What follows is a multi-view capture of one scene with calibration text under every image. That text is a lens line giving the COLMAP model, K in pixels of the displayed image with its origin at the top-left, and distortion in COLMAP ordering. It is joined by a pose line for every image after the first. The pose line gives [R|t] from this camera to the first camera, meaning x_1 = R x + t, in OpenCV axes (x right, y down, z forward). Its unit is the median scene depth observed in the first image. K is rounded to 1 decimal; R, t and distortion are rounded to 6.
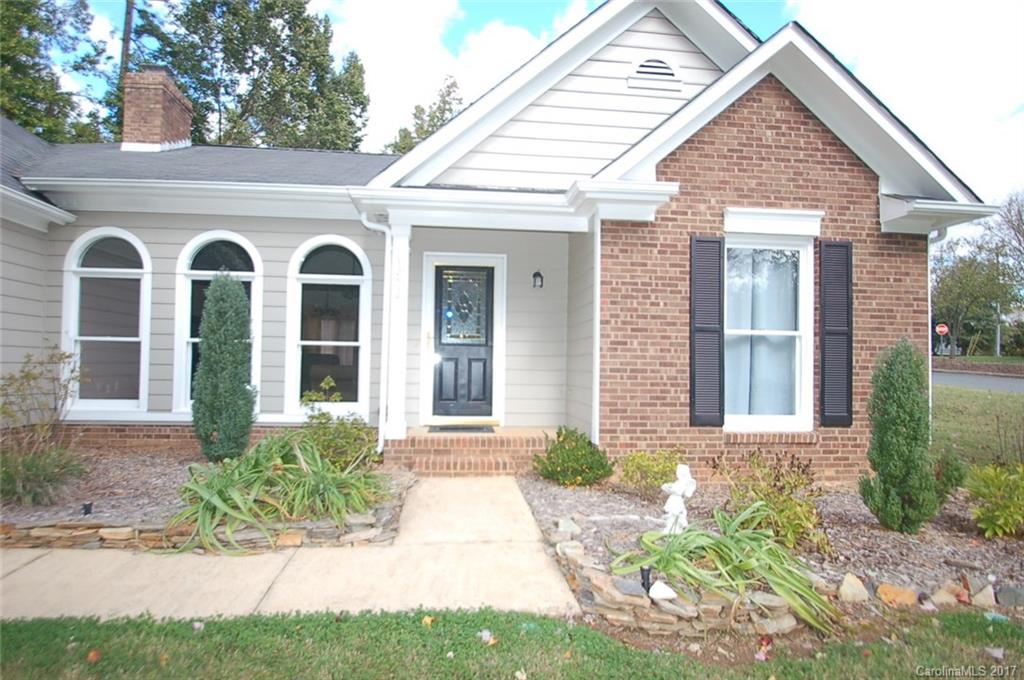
lens RADIAL K [[524.5, 0, 498.6], [0, 524.5, 354.4], [0, 0, 1]] dist [-0.012890, -0.003680]
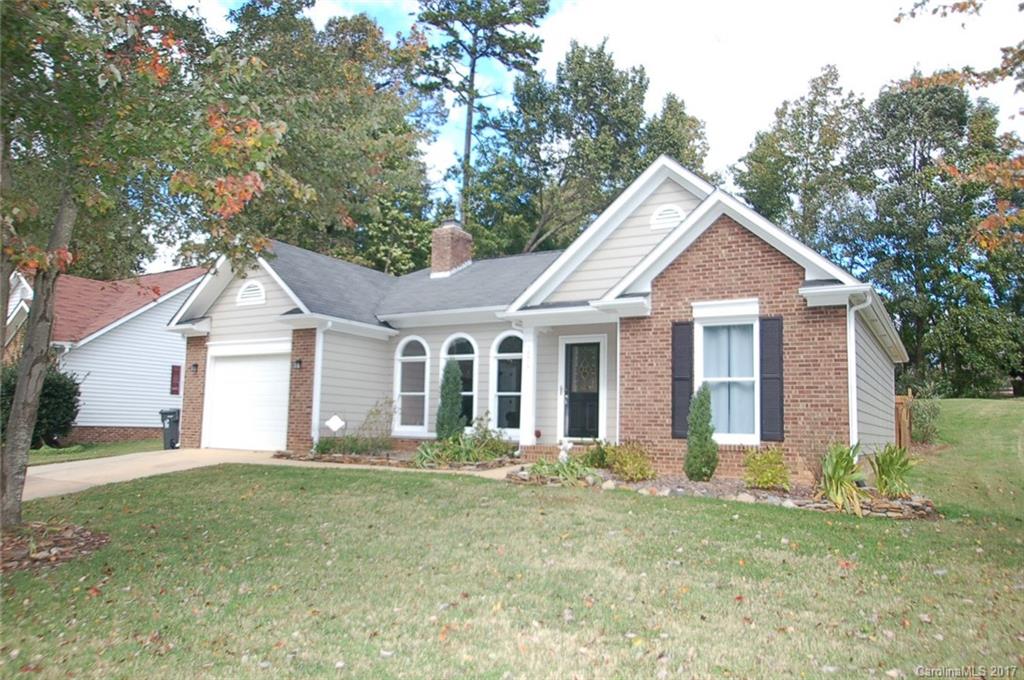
lens RADIAL K [[746.7, 0, 512.1], [0, 746.7, 341.6], [0, 0, 1]] dist [-0.010160, -0.000904]
pose [[0.819466, -0.062702, -0.569688, 1.247896], [0.002638, 0.994400, -0.105652, 0.077981], [0.573122, 0.085075, 0.815042, -1.154683]]
